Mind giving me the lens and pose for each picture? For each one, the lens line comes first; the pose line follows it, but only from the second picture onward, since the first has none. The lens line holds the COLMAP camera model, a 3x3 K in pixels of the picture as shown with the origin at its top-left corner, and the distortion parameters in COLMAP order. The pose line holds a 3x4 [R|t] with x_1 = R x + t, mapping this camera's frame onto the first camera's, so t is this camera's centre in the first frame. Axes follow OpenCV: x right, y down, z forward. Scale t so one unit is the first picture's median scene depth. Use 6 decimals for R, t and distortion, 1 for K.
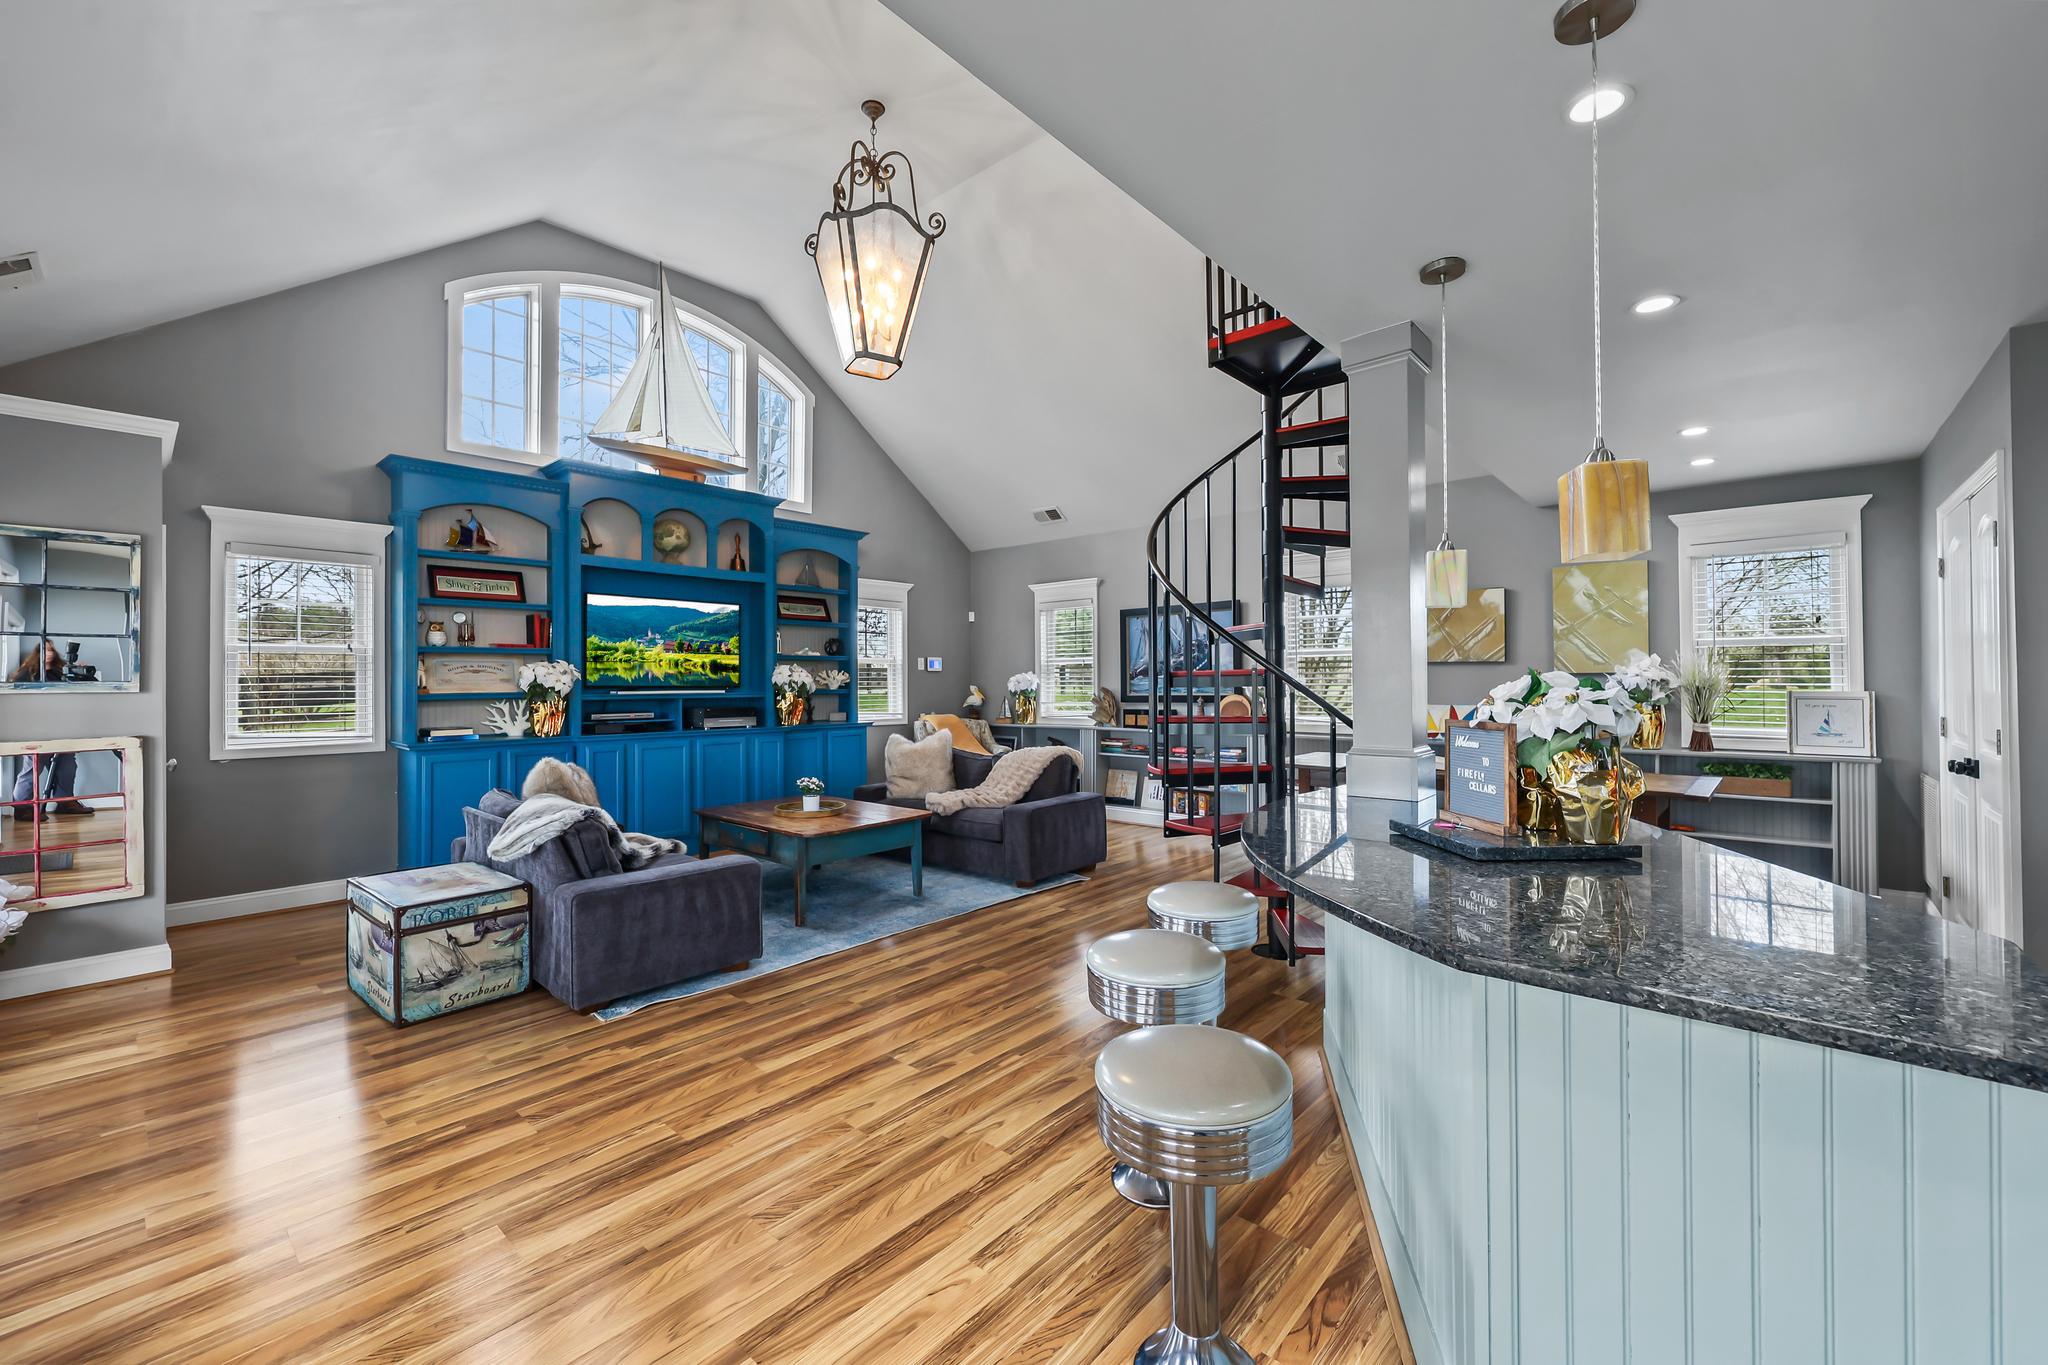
lens RADIAL K [[834.3, 0, 1034.4], [0, 834.3, 681.0], [0, 0, 1]] dist [0.000972, -0.000316]
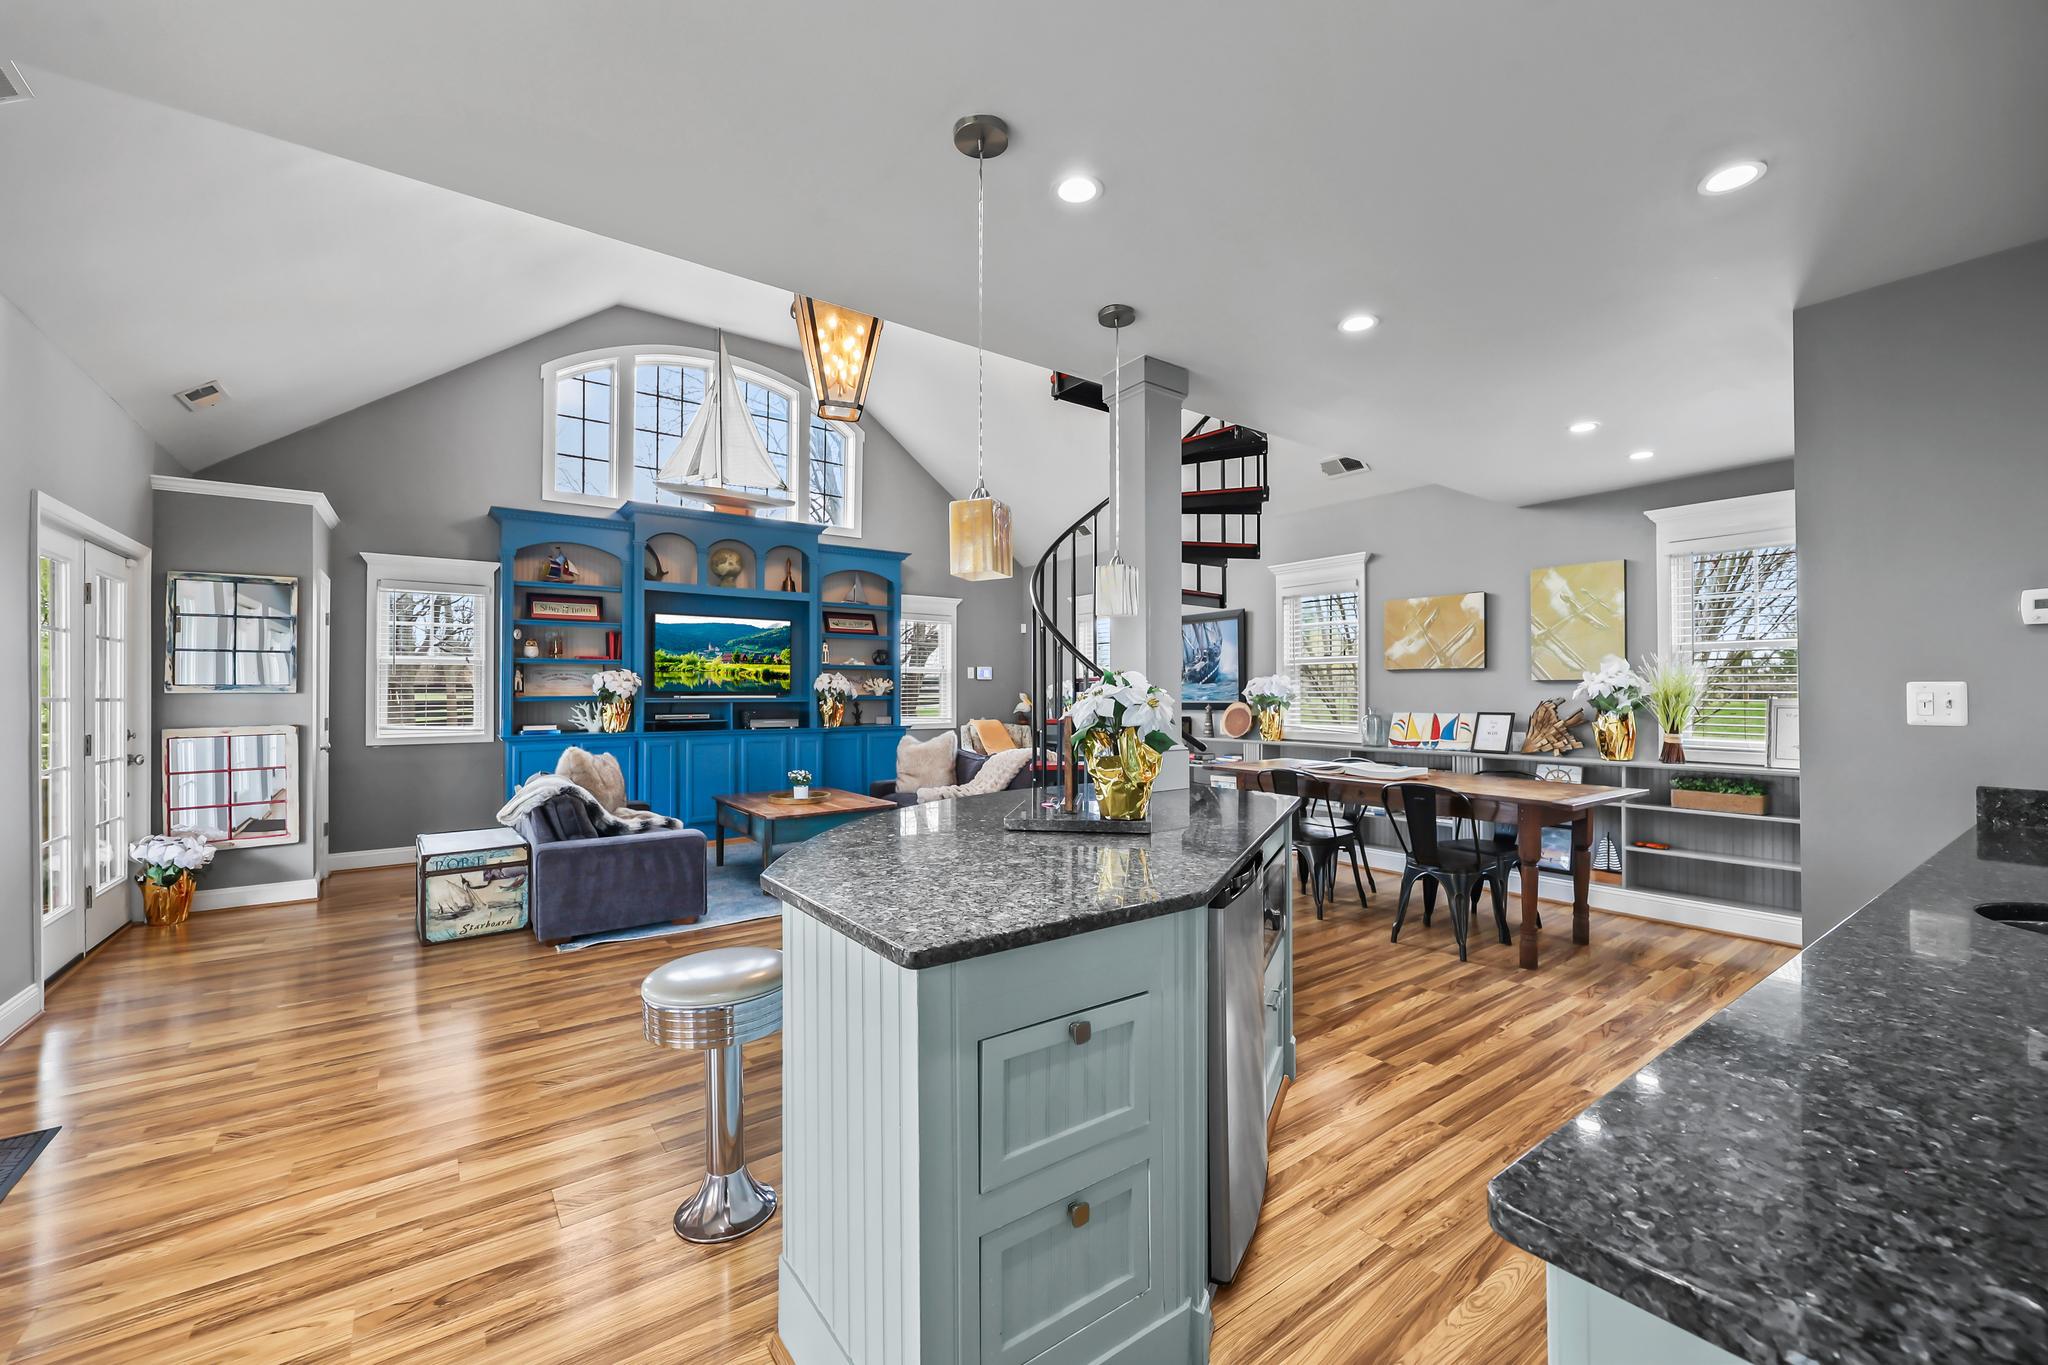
lens RADIAL K [[834.3, 0, 1045.1], [0, 834.3, 692.5], [0, 0, 1]] dist [0.000972, -0.000316]
pose [[0.977787, 0.003039, -0.209579, 0.284260], [-0.003006, 0.999995, 0.000479, 0.005869], [0.209579, 0.000161, 0.977792, -0.053032]]
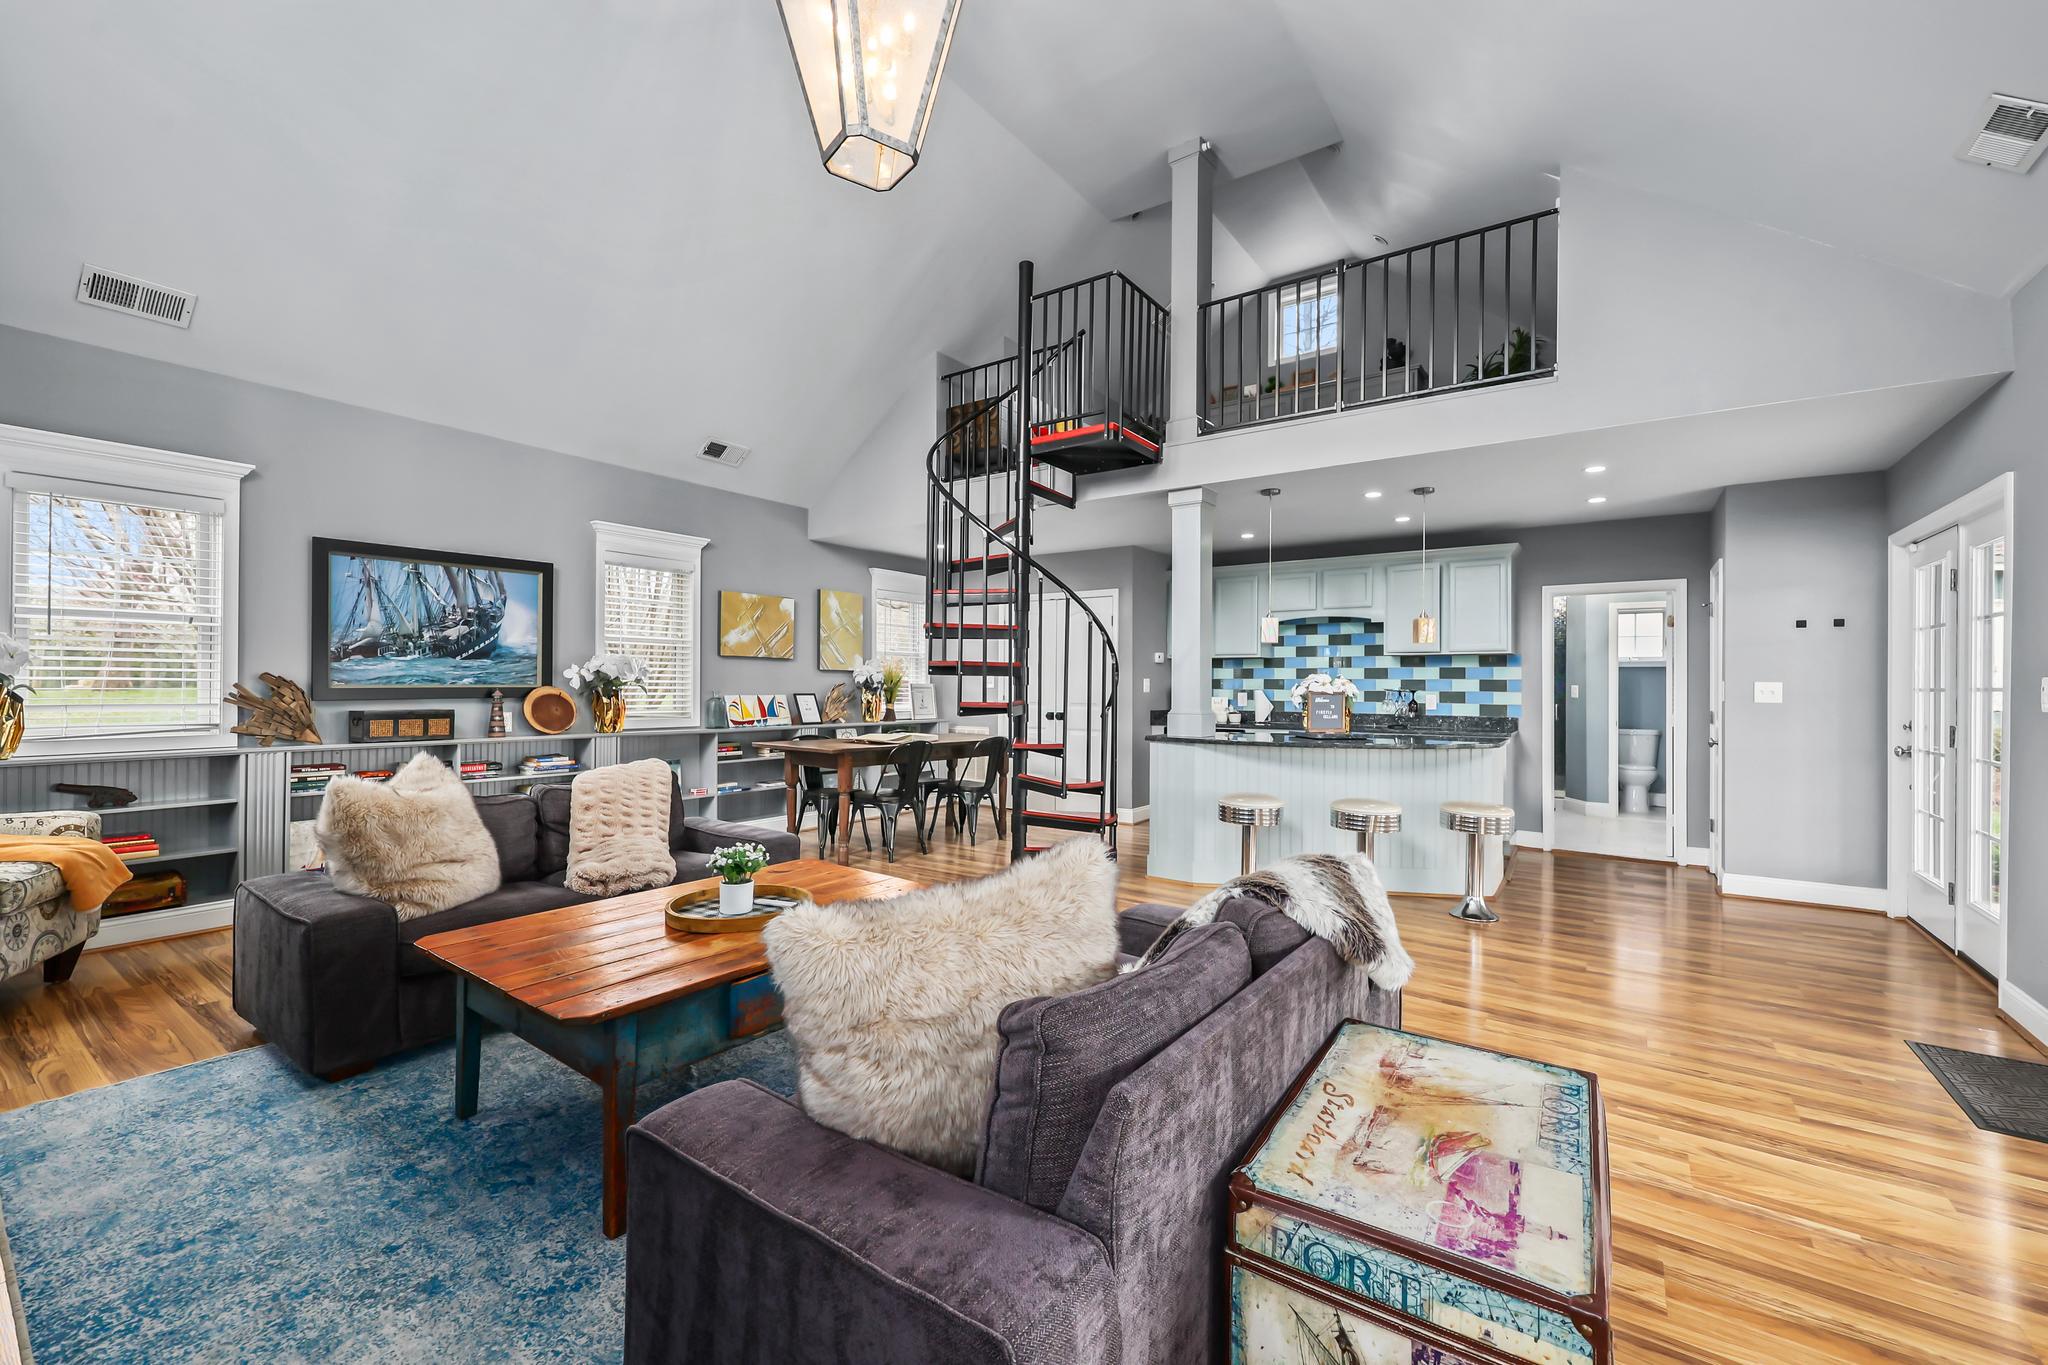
lens RADIAL K [[834.3, 0, 1017.5], [0, 834.3, 681.4], [0, 0, 1]] dist [0.000972, -0.000316]
pose [[-0.079604, 0.007378, 0.996799, -0.724935], [-0.011497, 0.999899, -0.008319, 0.016884], [-0.996760, -0.012122, -0.079511, 0.812961]]
